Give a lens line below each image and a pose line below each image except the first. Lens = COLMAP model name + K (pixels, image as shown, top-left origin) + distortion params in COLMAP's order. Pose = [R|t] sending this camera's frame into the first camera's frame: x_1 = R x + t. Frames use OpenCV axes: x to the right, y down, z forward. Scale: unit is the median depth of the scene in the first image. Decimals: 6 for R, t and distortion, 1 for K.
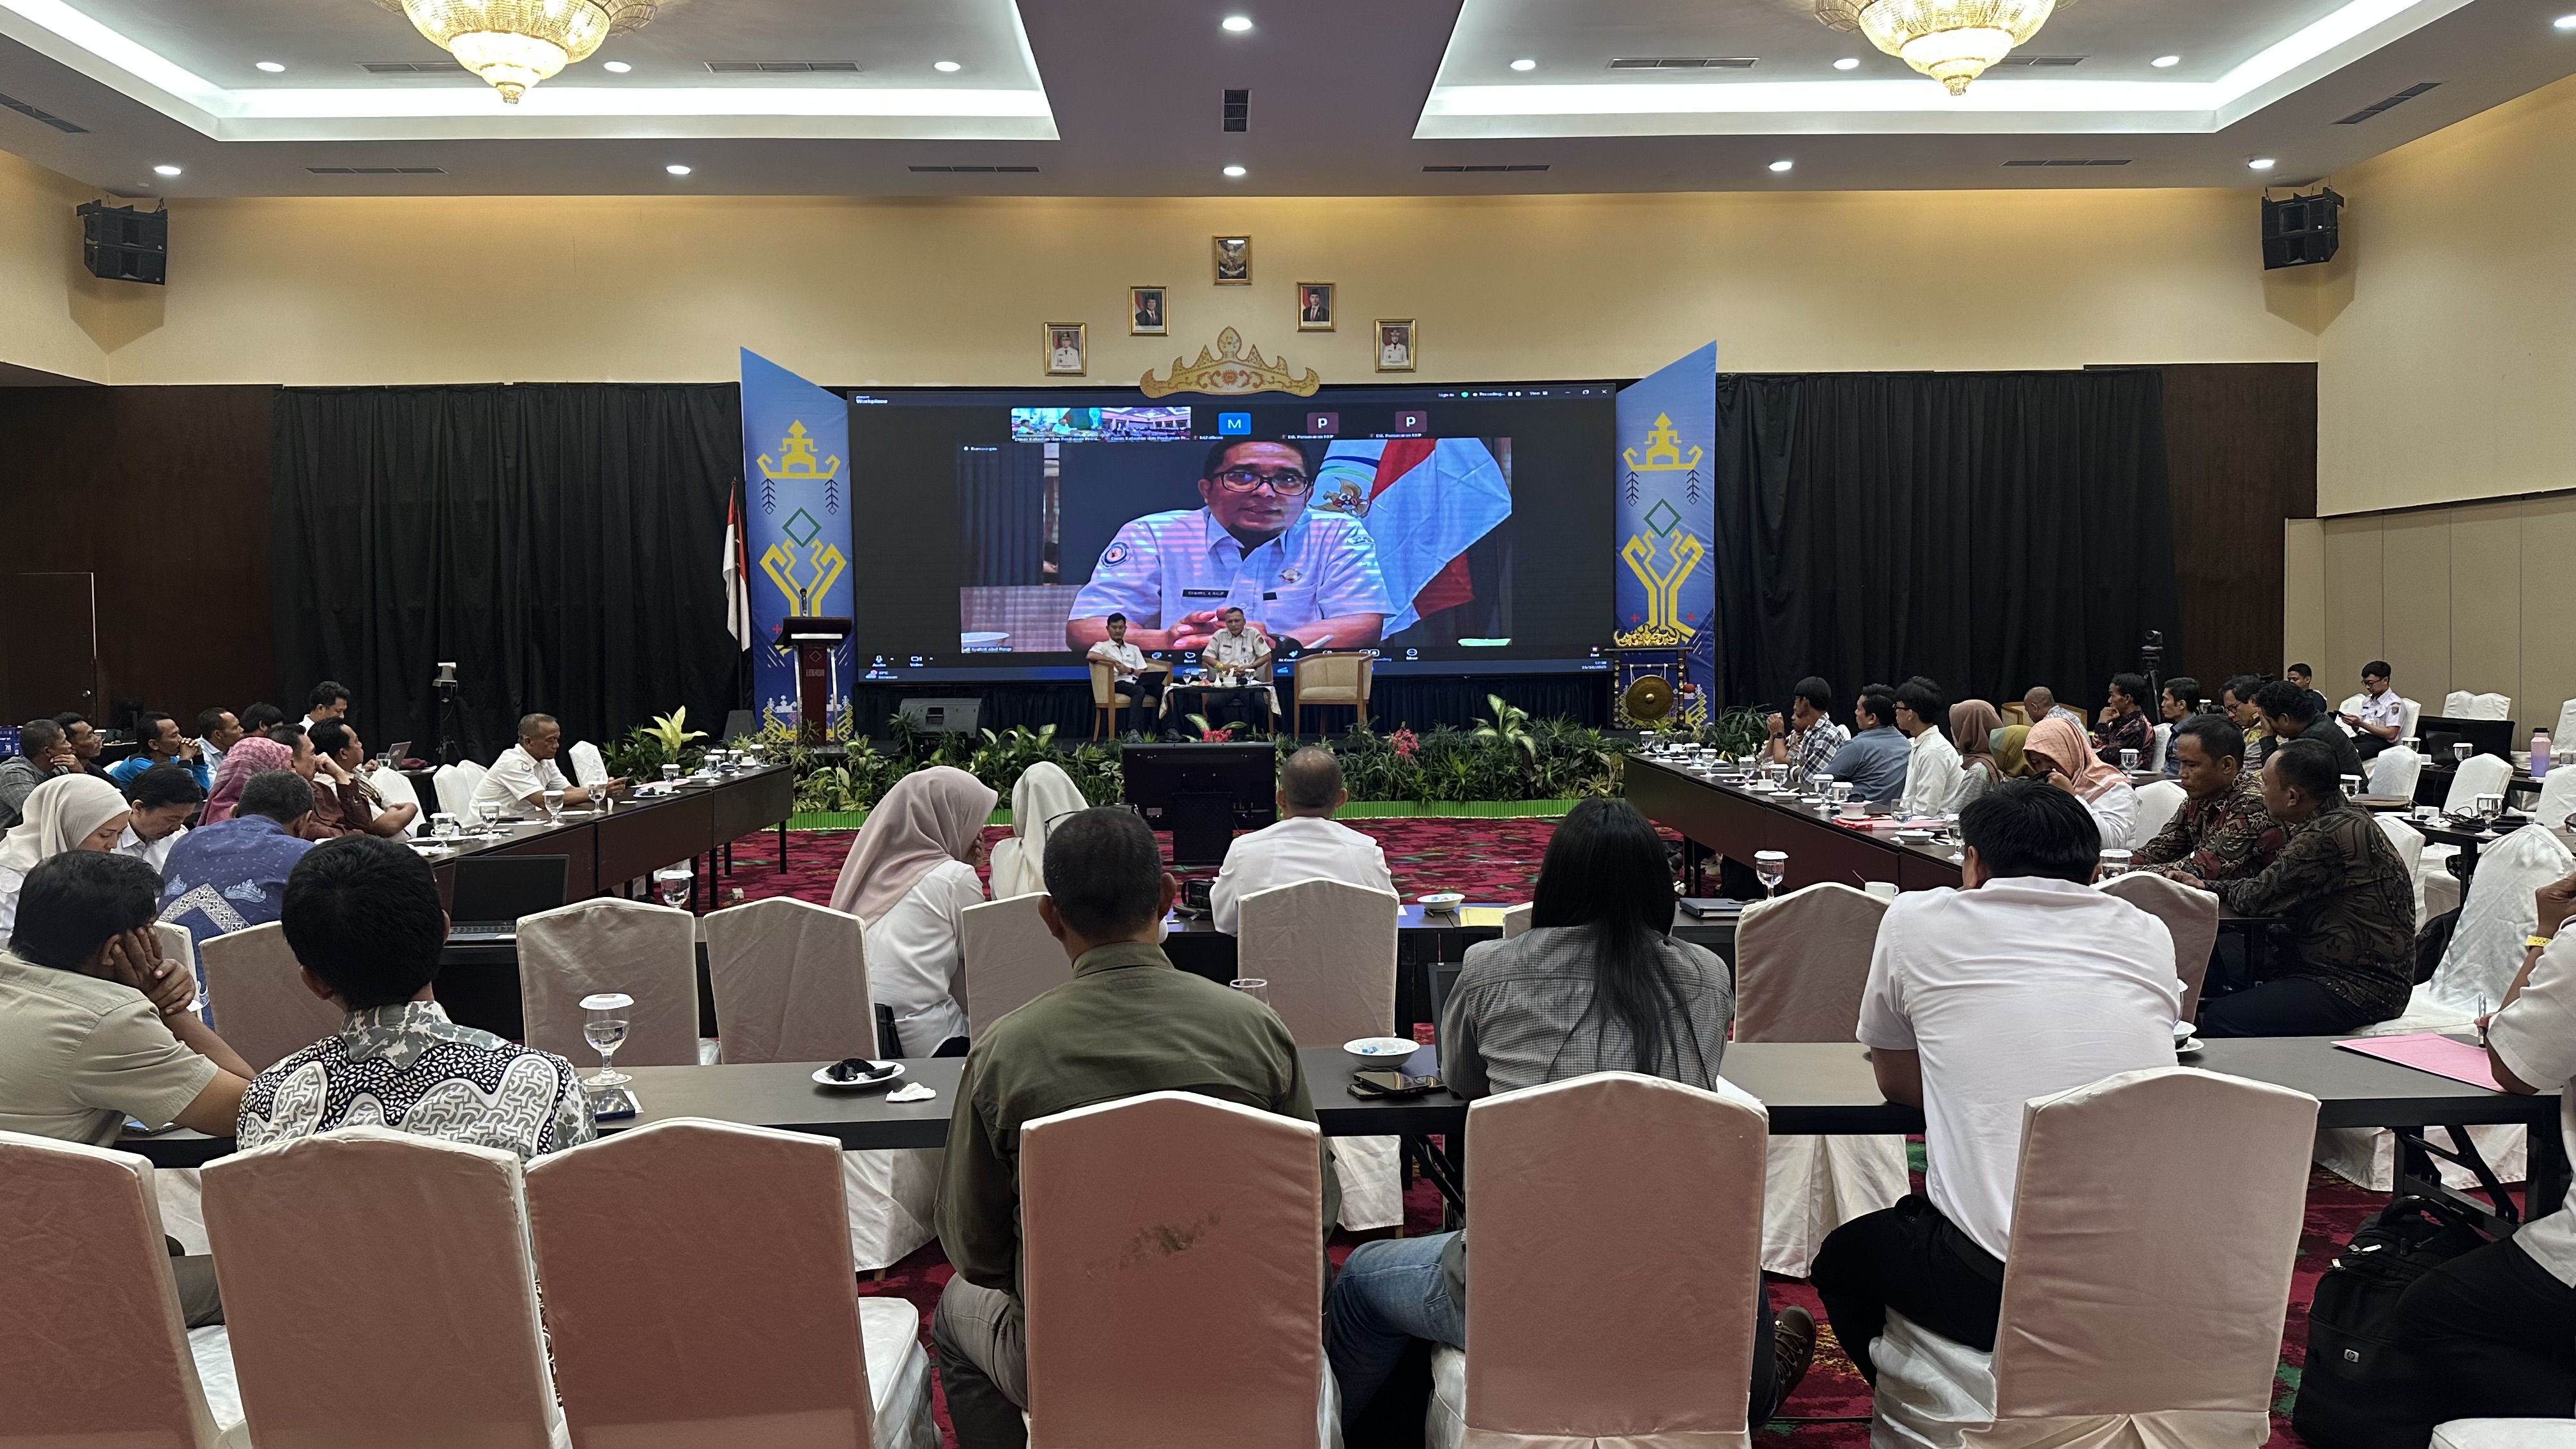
lens RADIAL K [[1761.8, 0, 1278.8], [0, 1761.8, 707.5], [0, 0, 1]] dist [0.160244, -0.001951]
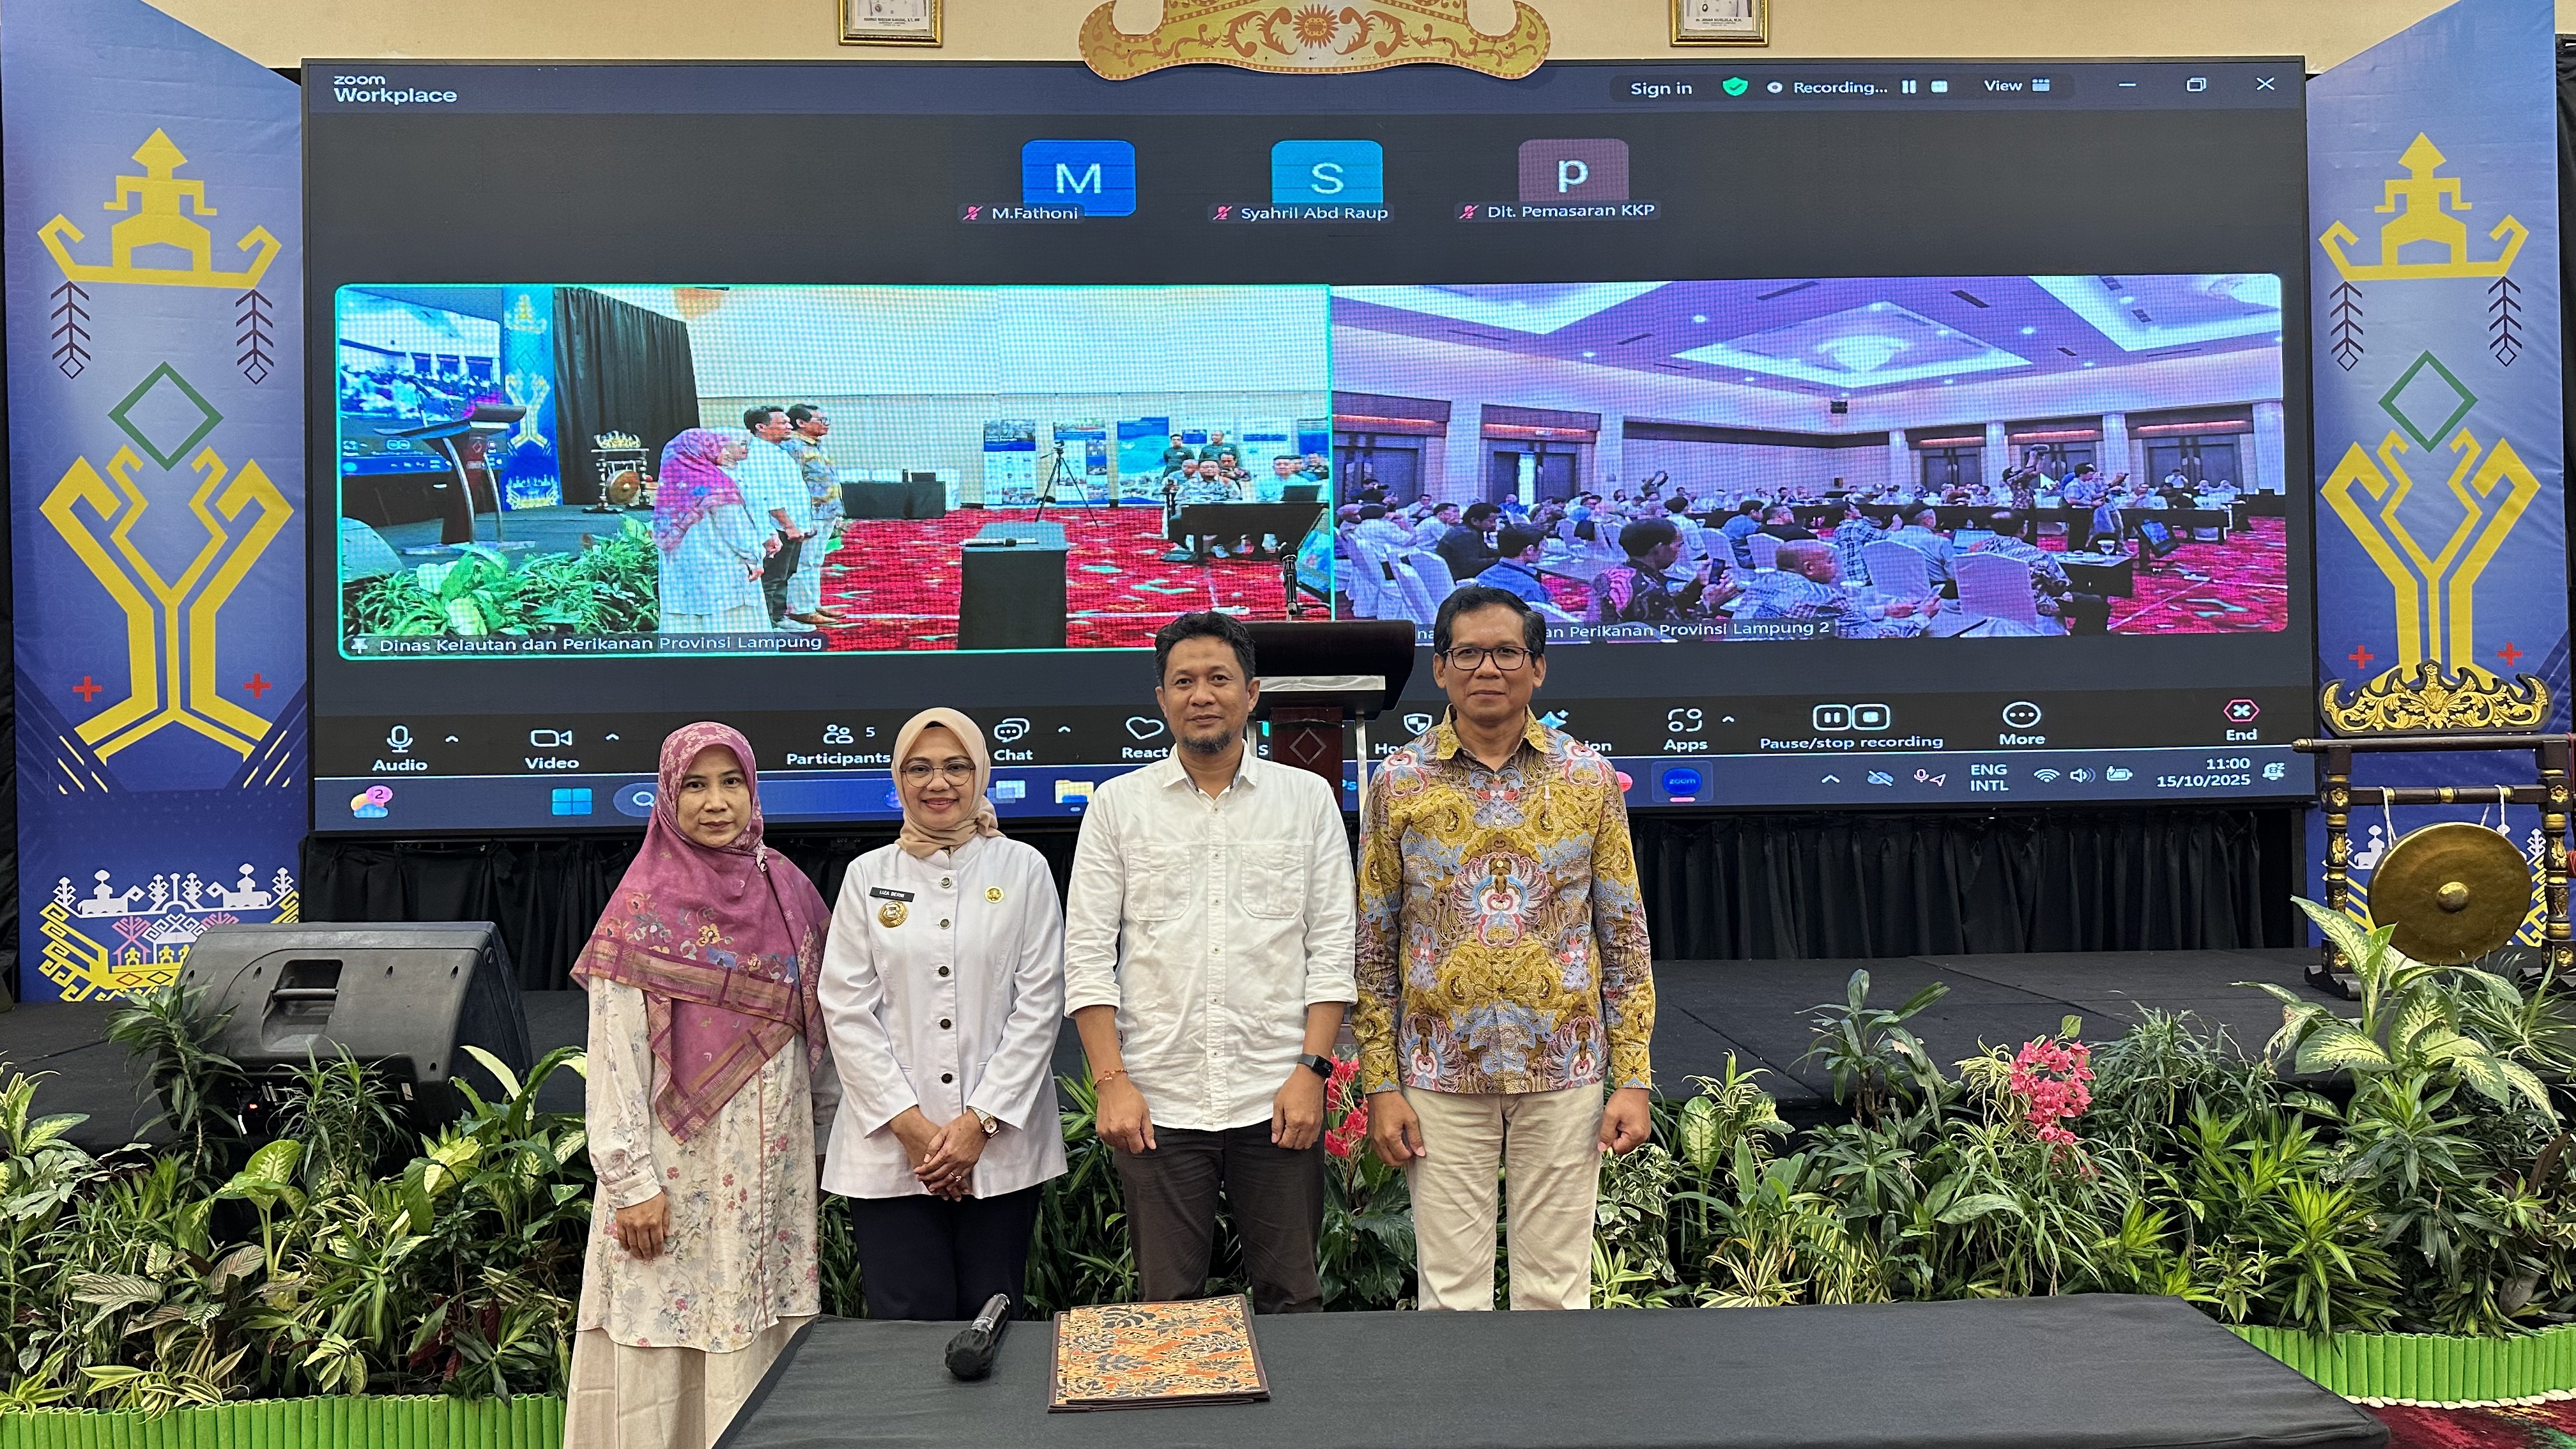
lens RADIAL K [[1834.5, 0, 1288.0], [0, 1834.5, 724.5], [0, 0, 1]] dist [0.017652, -0.000197]
pose [[0.999582, -0.002000, 0.028856, -0.045438], [0.003119, 0.999242, -0.038800, -0.021140], [-0.028757, 0.038874, 0.998830, 0.613631]]
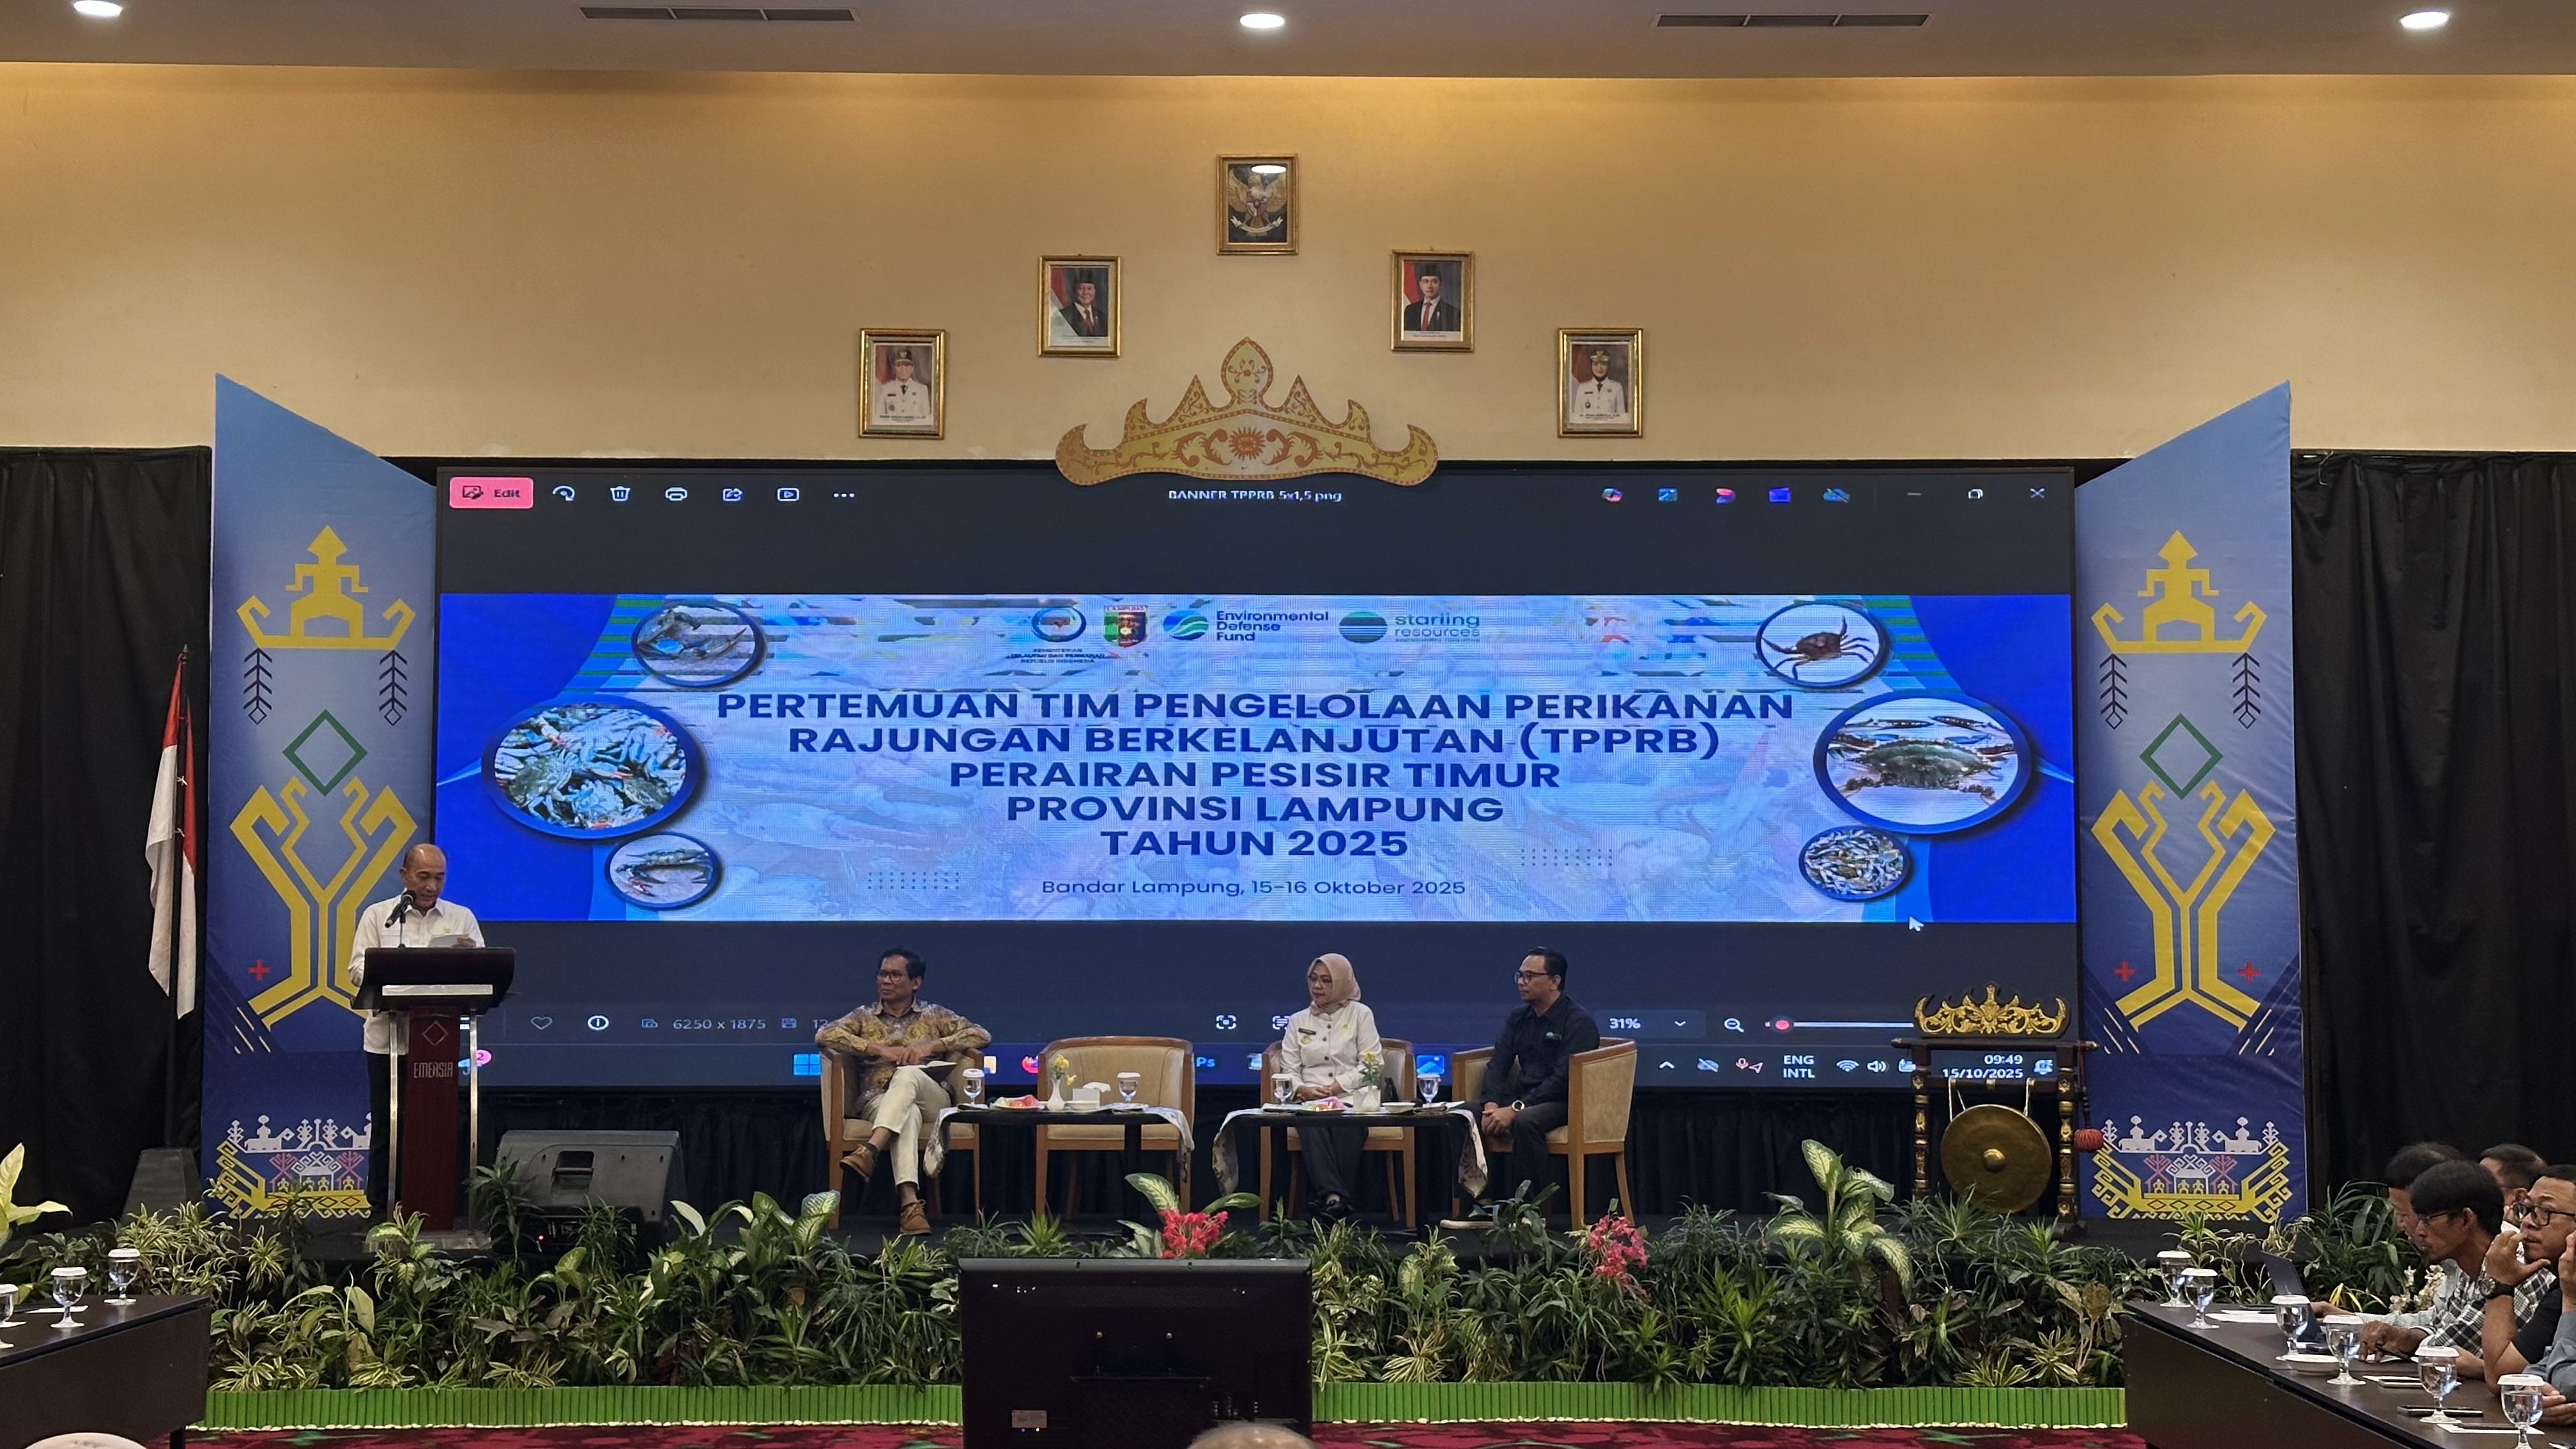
lens RADIAL K [[3515.0, 0, 1288.0], [0, 3515.0, 724.5], [0, 0, 1]] dist [0.162544, 0.045874]
pose [[0.999583, 0.013337, -0.025603, 0.008239], [-0.016053, 0.993911, -0.109012, -0.010688], [0.023993, 0.109377, 0.993711, 0.080729]]
